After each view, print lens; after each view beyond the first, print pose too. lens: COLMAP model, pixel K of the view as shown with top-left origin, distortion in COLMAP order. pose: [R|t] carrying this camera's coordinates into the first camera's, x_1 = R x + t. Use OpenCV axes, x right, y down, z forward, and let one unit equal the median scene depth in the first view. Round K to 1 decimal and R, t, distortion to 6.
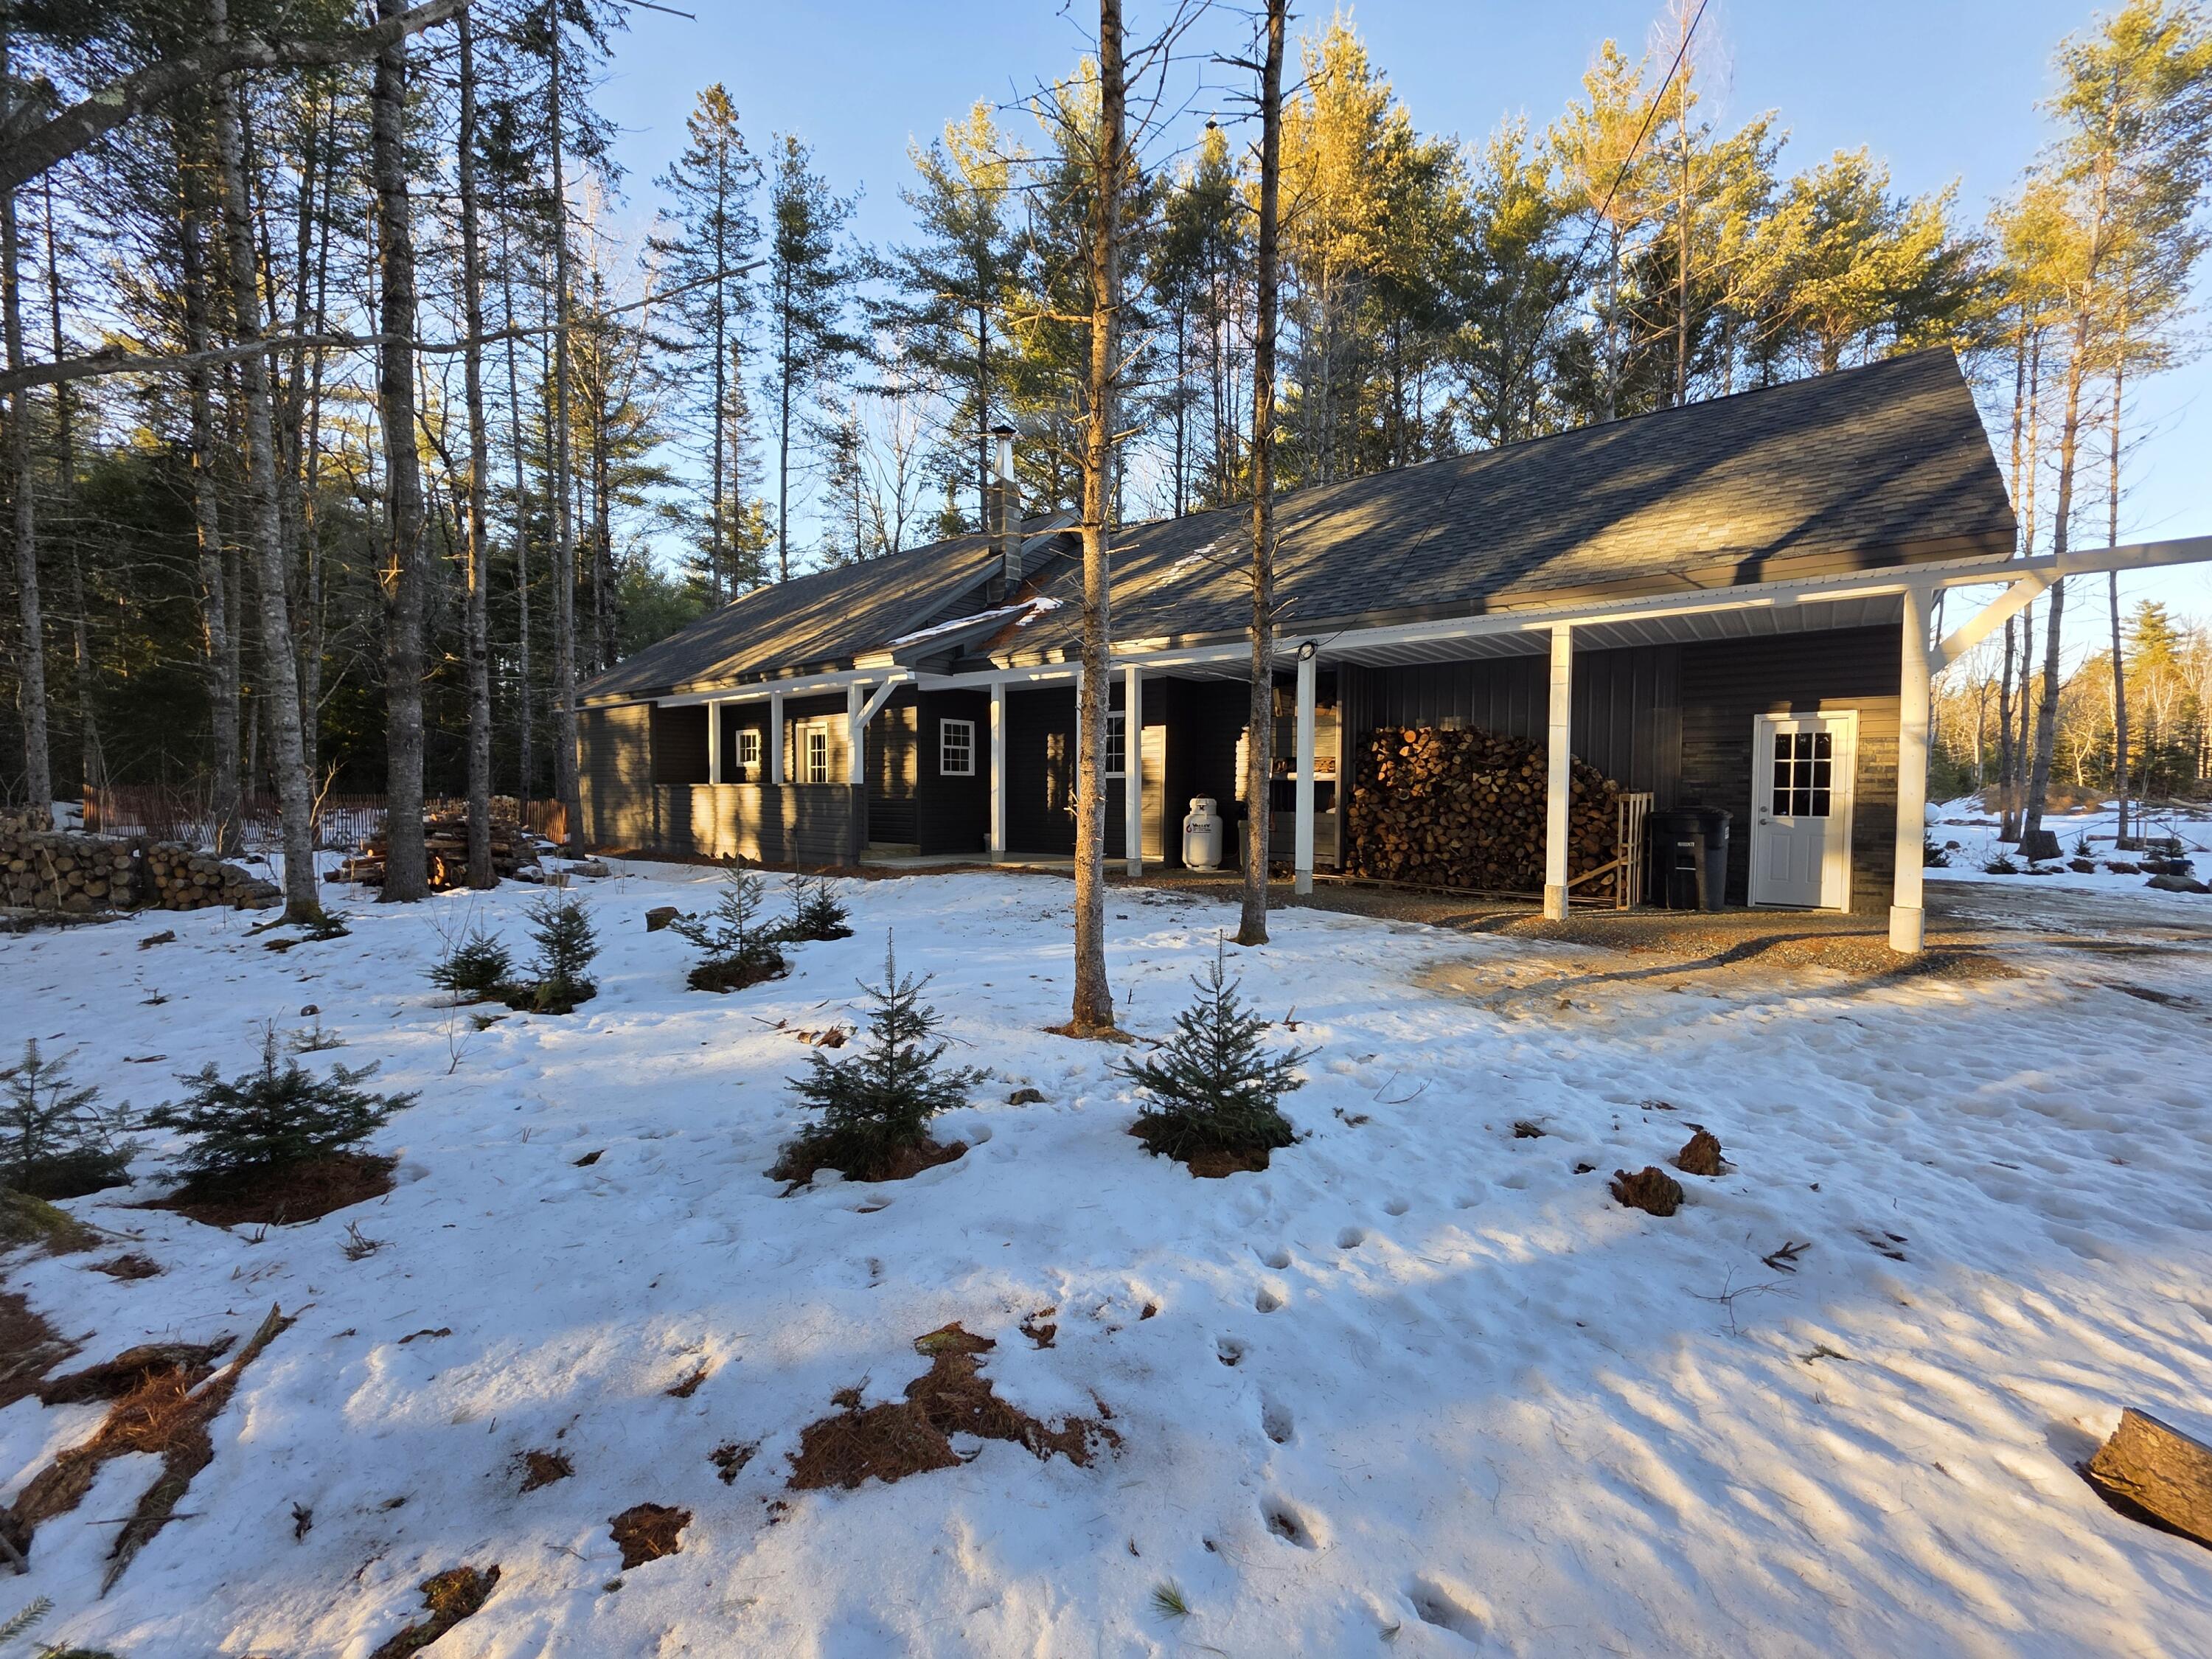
lens RADIAL K [[875.8, 0, 1112.9], [0, 875.8, 825.8], [0, 0, 1]] dist [-0.003629, 0.000182]
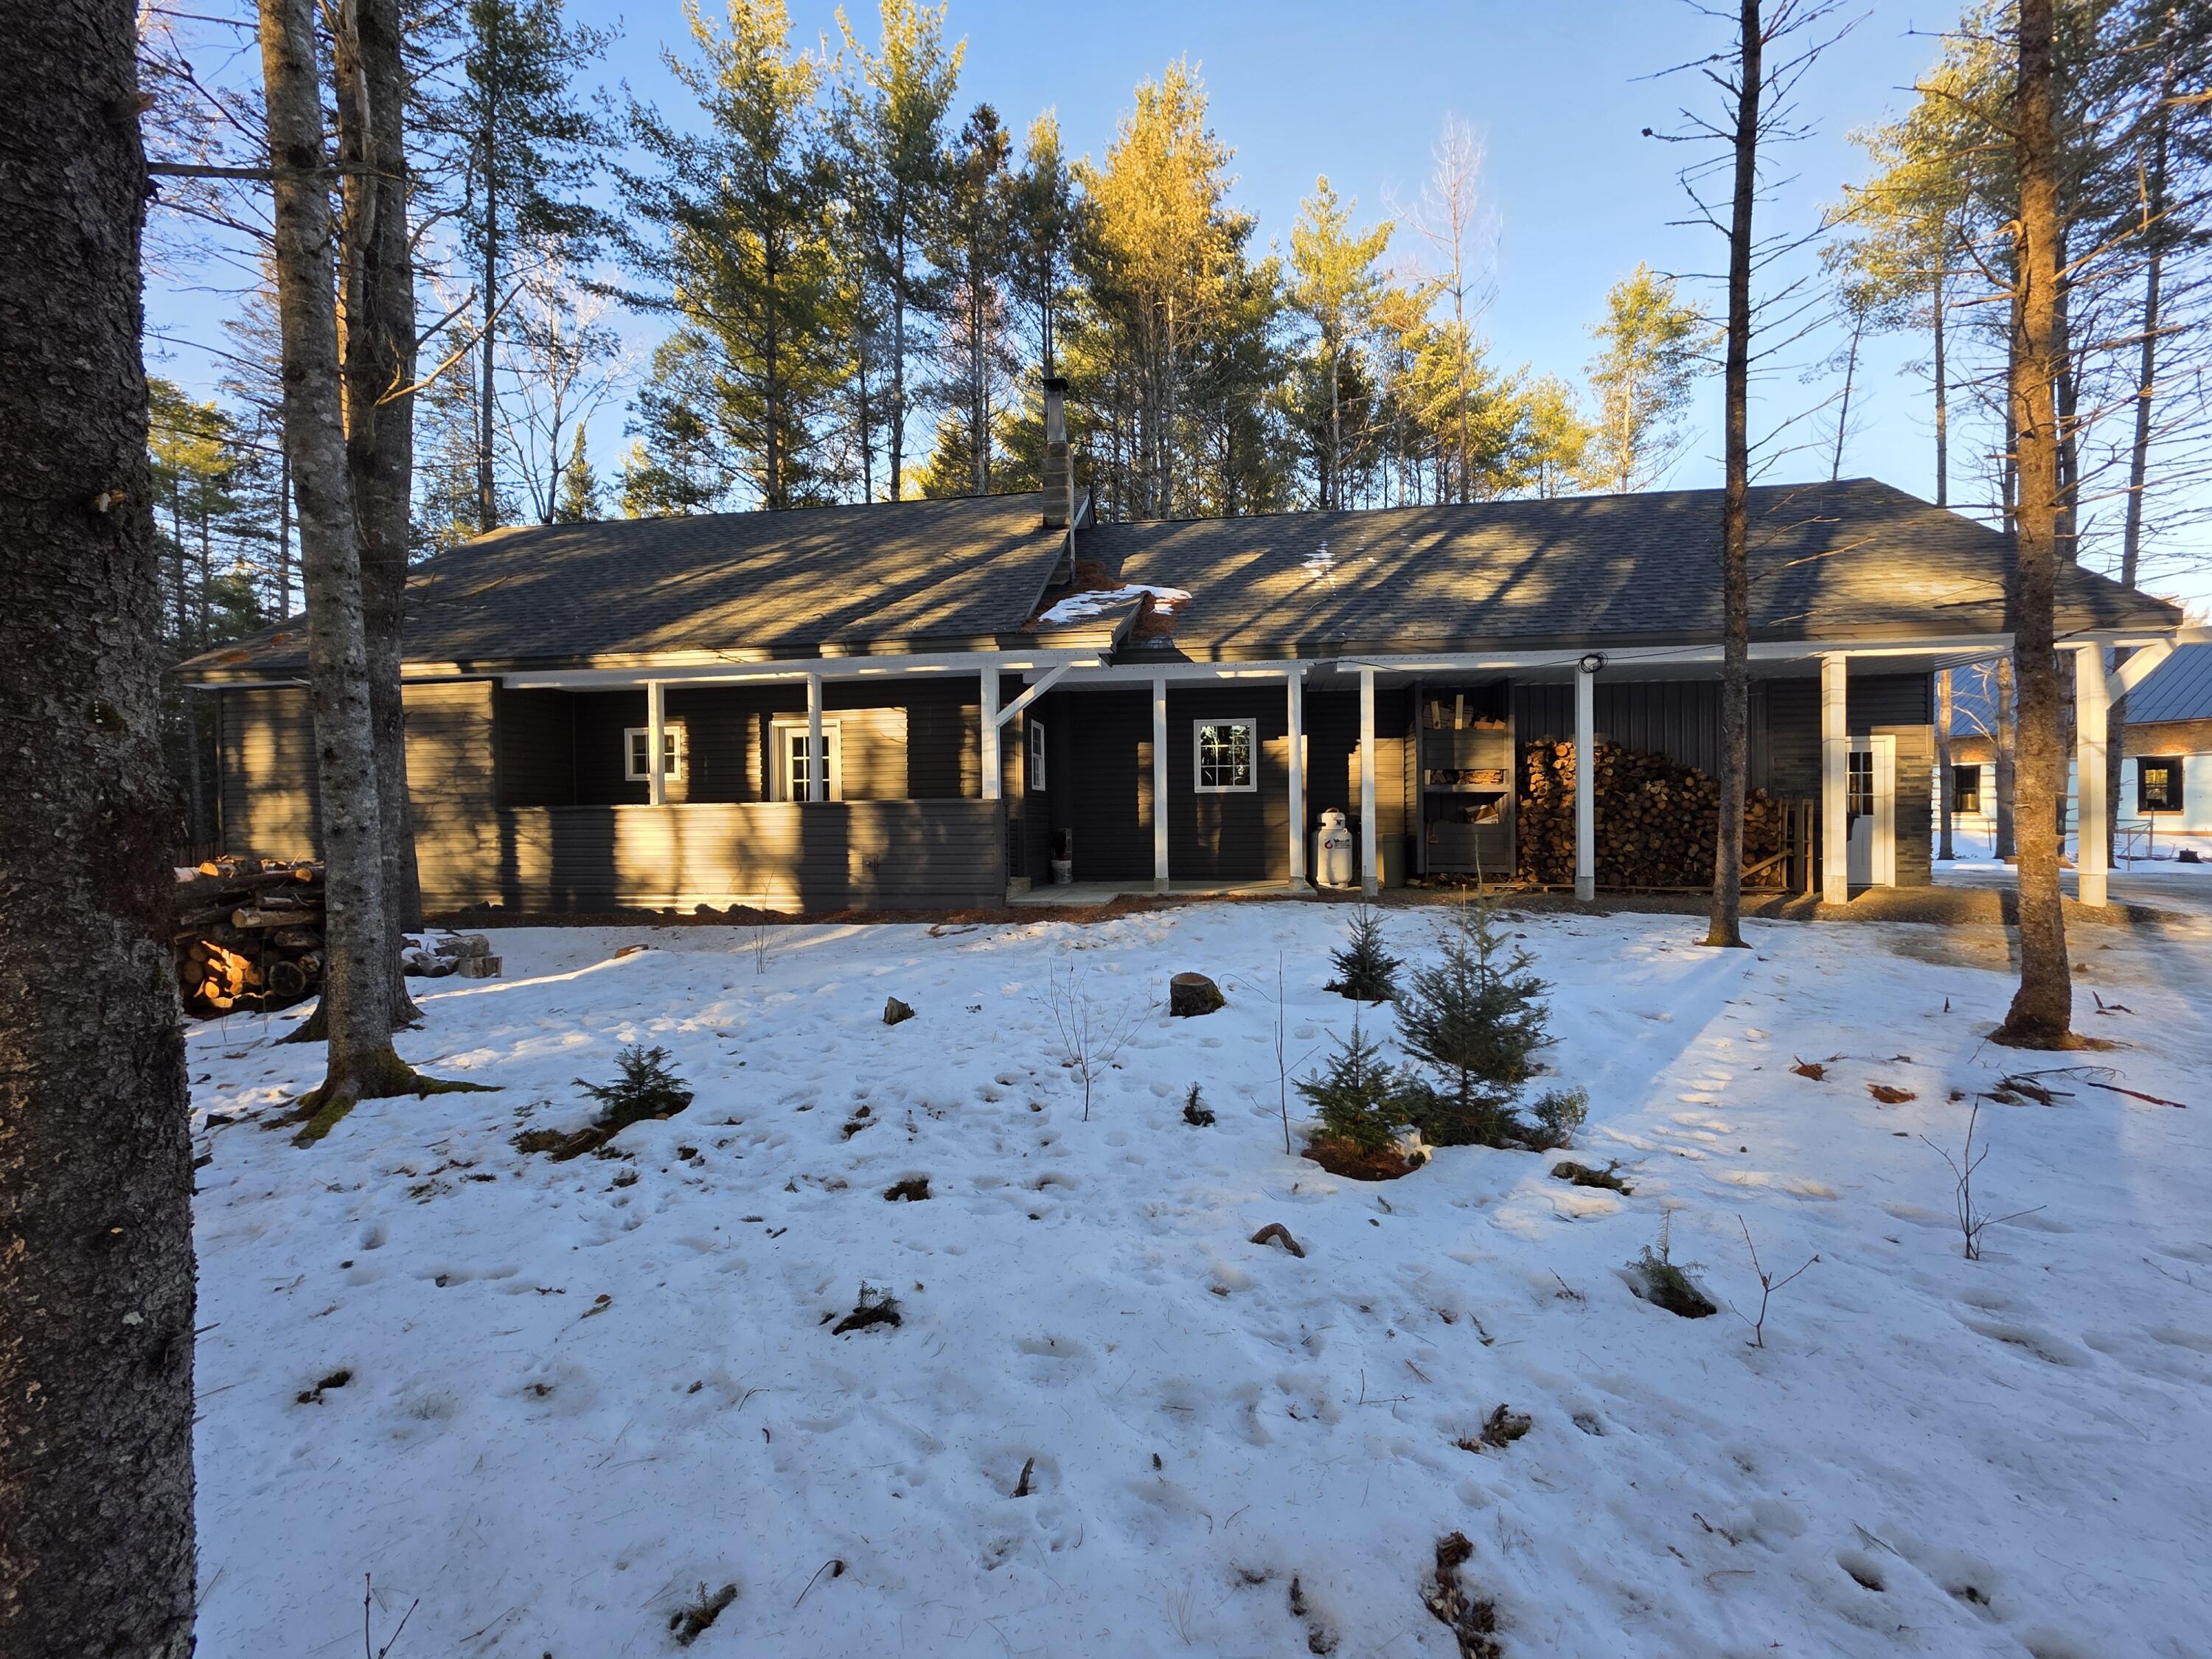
lens RADIAL K [[875.8, 0, 1102.7], [0, 875.8, 822.4], [0, 0, 1]] dist [-0.003629, 0.000182]
pose [[0.872844, -0.020078, 0.487586, -0.536588], [0.034201, 0.999213, -0.020078, -0.008353], [-0.486799, 0.034201, 0.872844, 0.268035]]
